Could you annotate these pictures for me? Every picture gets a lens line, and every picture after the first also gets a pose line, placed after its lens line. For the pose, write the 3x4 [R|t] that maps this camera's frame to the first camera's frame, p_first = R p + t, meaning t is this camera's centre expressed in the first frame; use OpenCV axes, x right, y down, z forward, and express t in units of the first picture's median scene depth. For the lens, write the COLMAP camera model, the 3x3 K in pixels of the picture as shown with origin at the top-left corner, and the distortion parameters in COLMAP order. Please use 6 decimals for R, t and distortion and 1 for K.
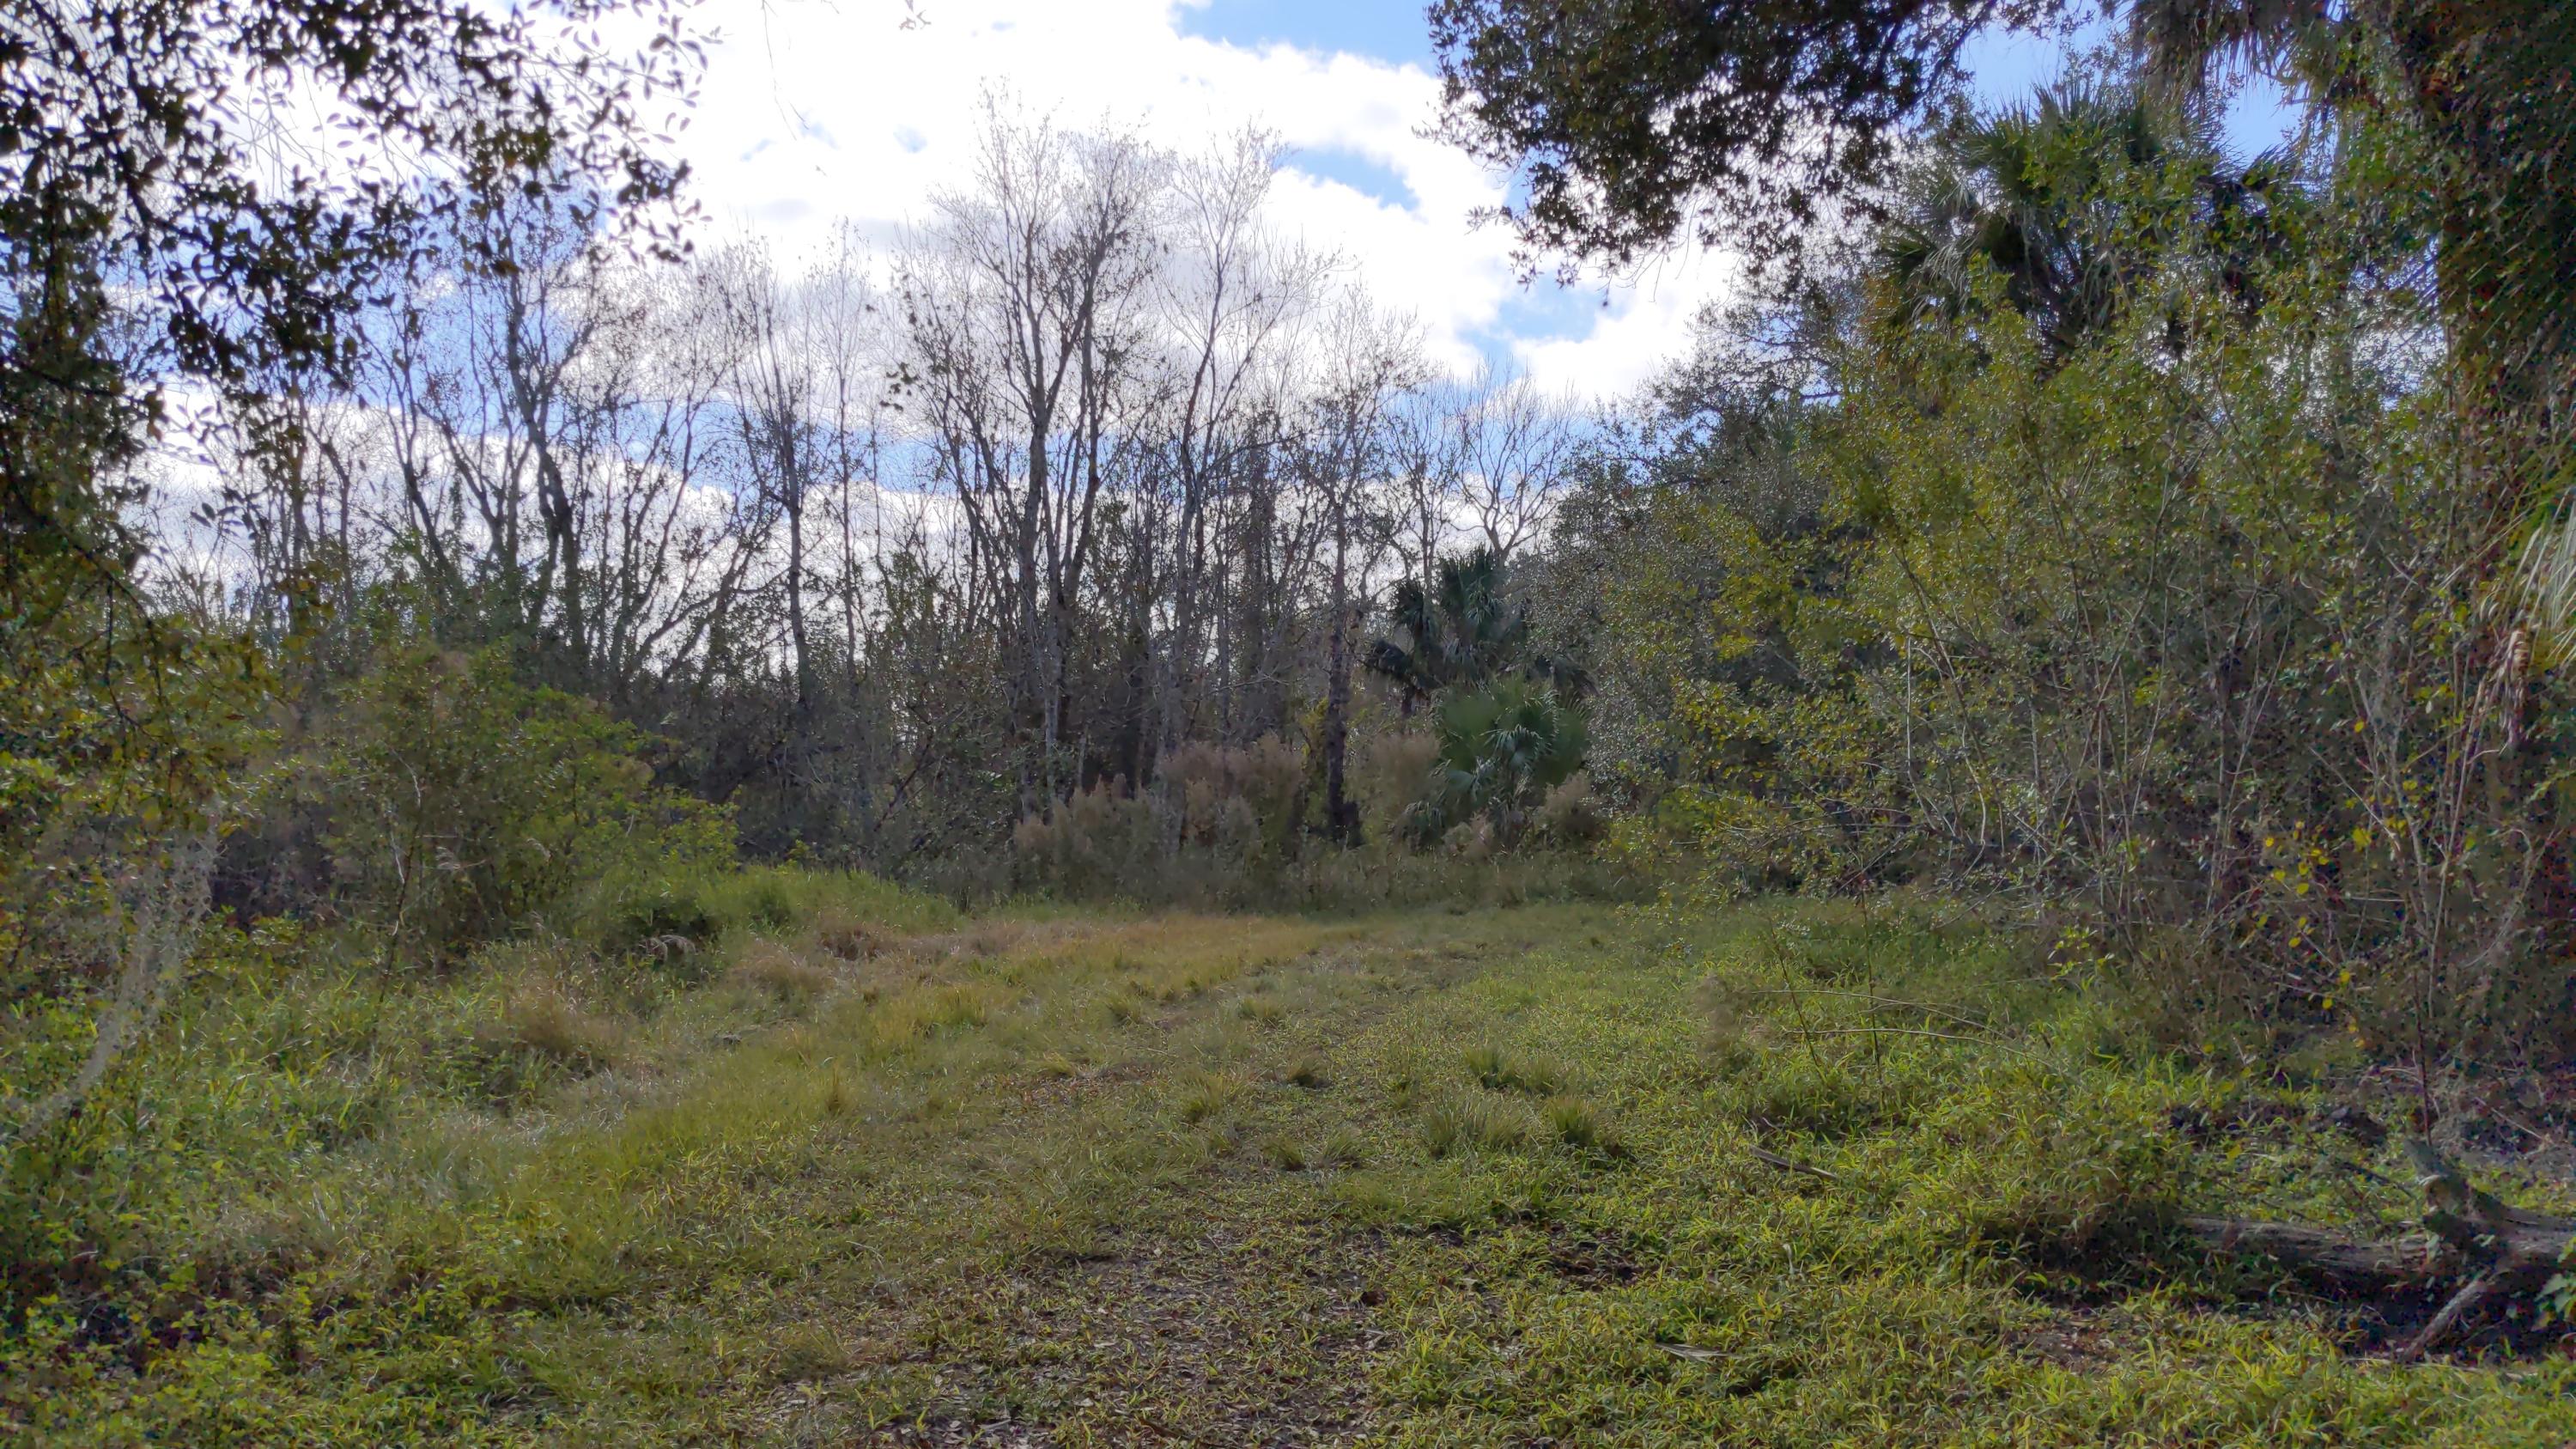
lens RADIAL K [[1761.2, 0, 1283.7], [0, 1761.2, 727.9], [0, 0, 1]] dist [0.010446, 0.002667]
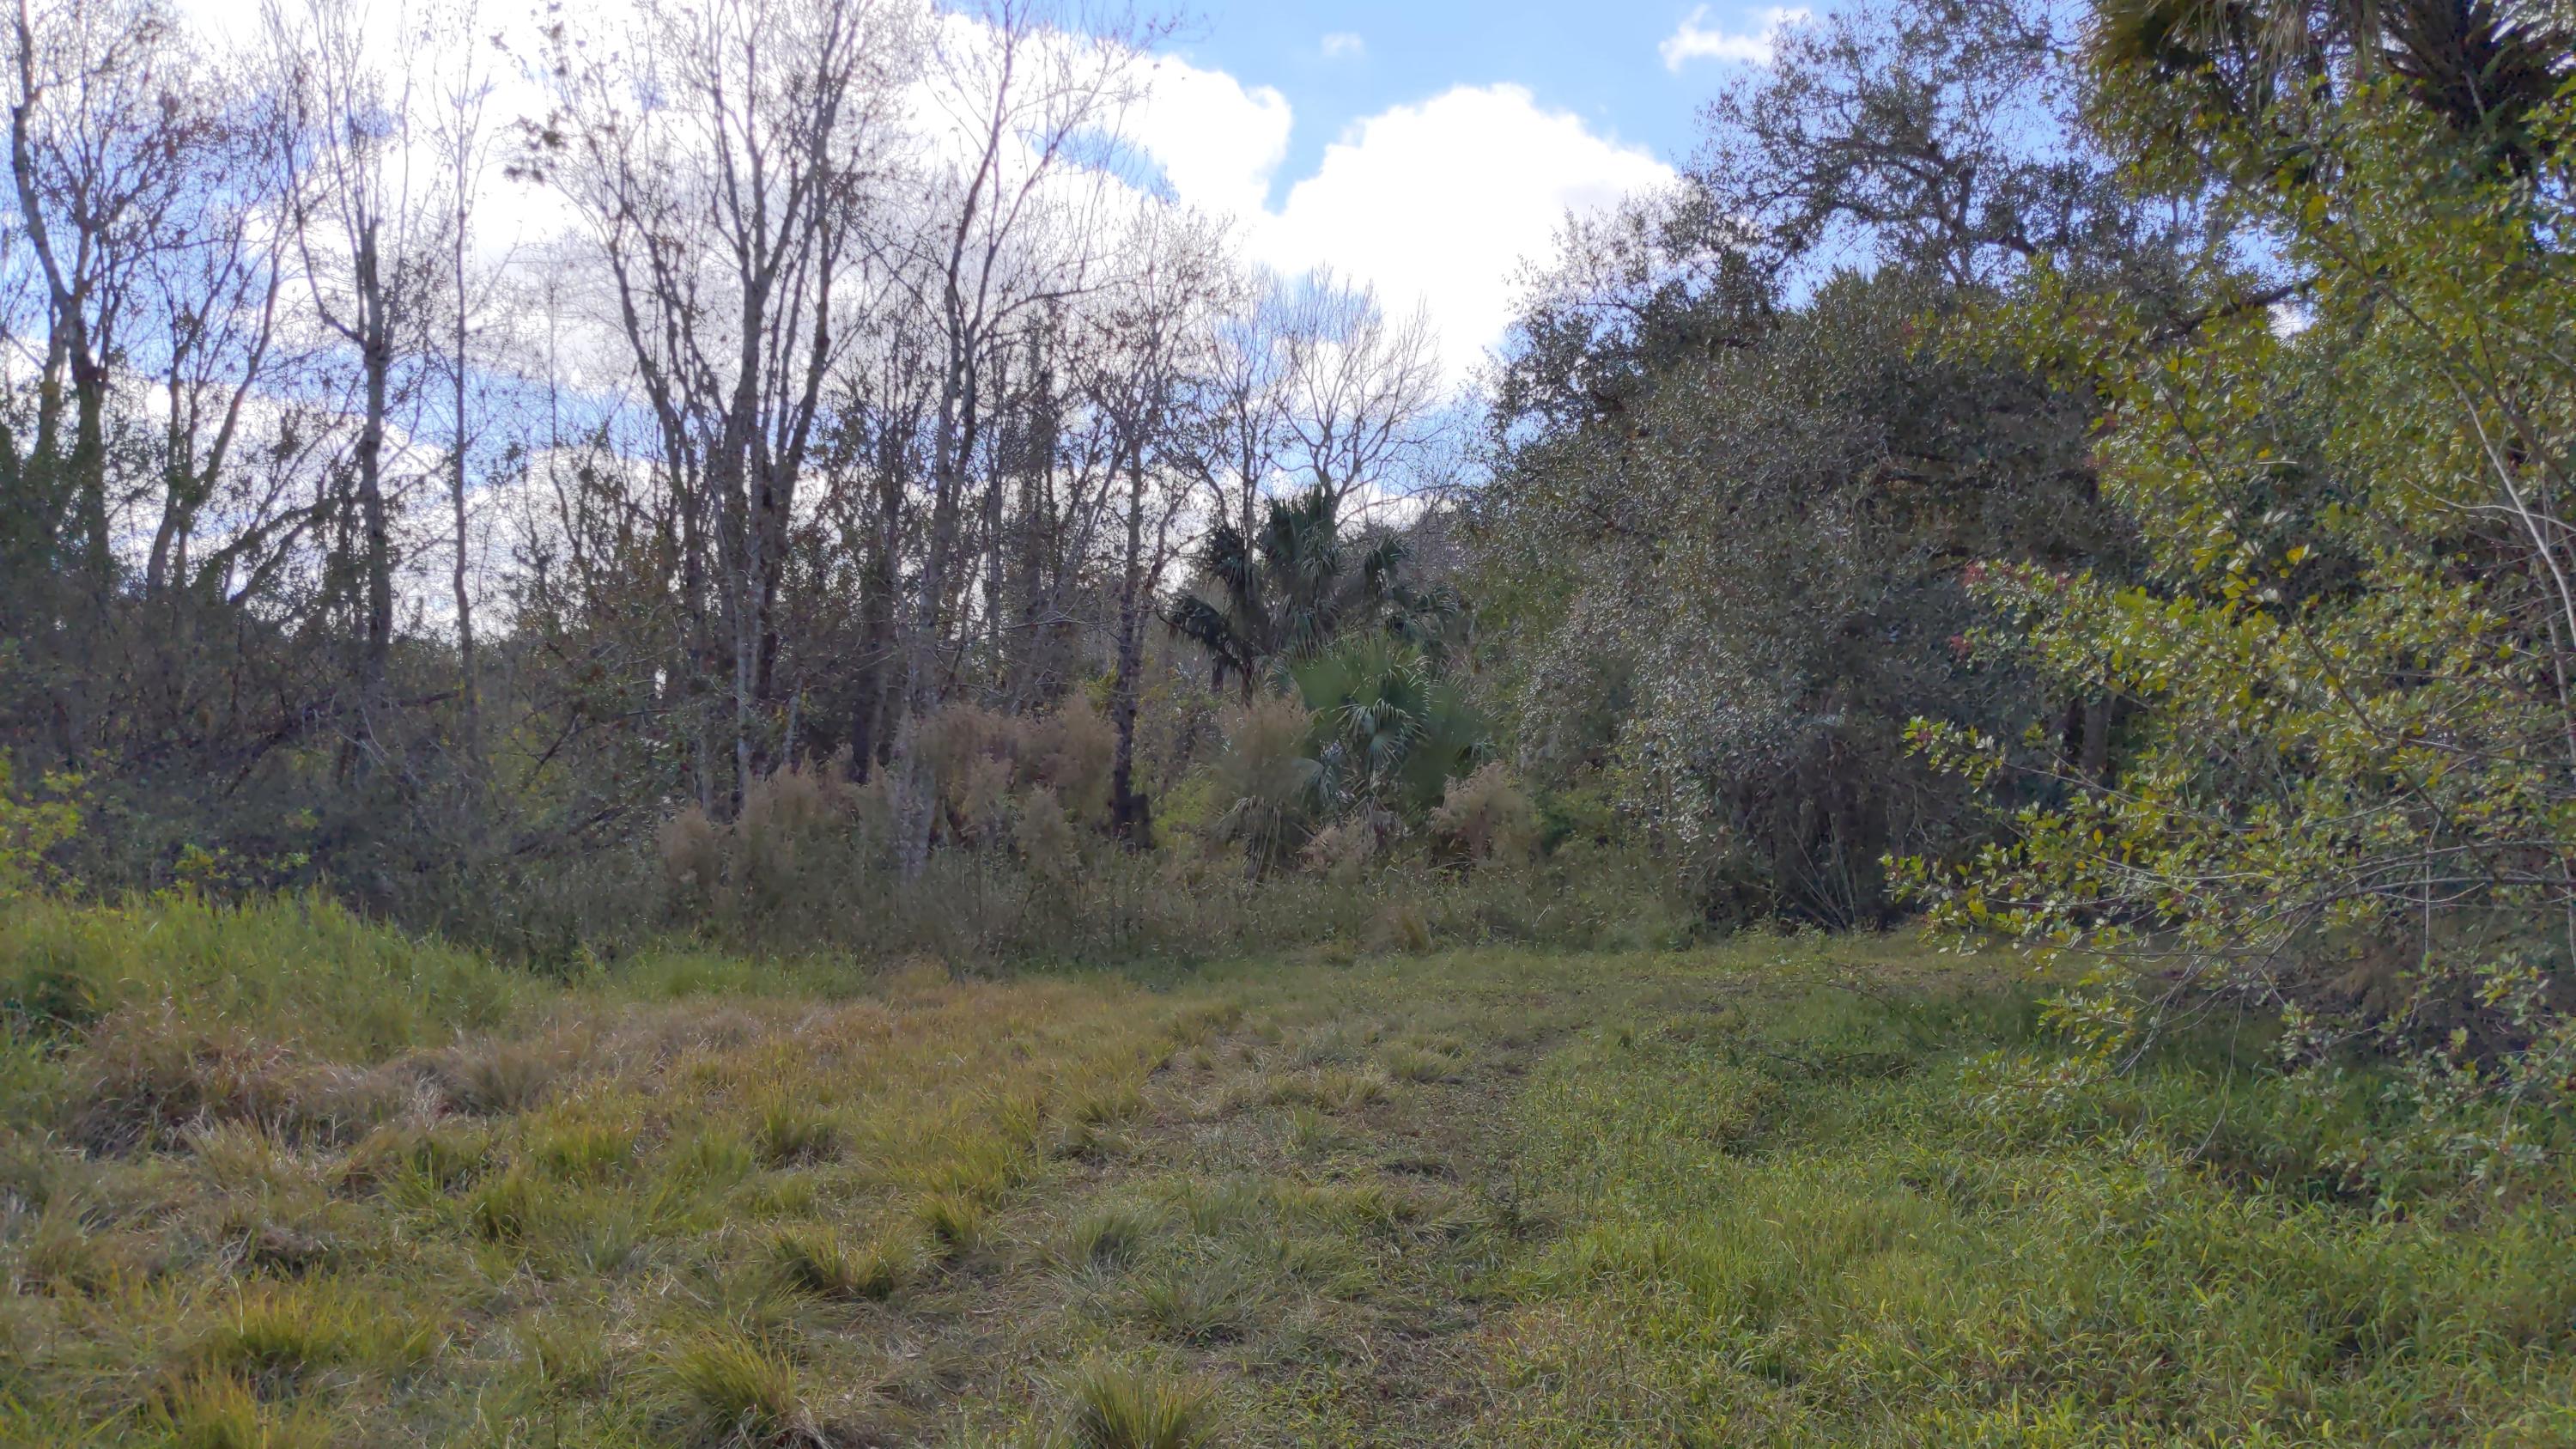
lens RADIAL K [[1761.2, 0, 1297.3], [0, 1761.2, 724.6], [0, 0, 1]] dist [0.010446, 0.002667]
pose [[0.989174, 0.029949, 0.143660, -0.014532], [-0.030264, 0.999542, 0.000010, 0.011099], [-0.143594, -0.004358, 0.989627, 0.260332]]
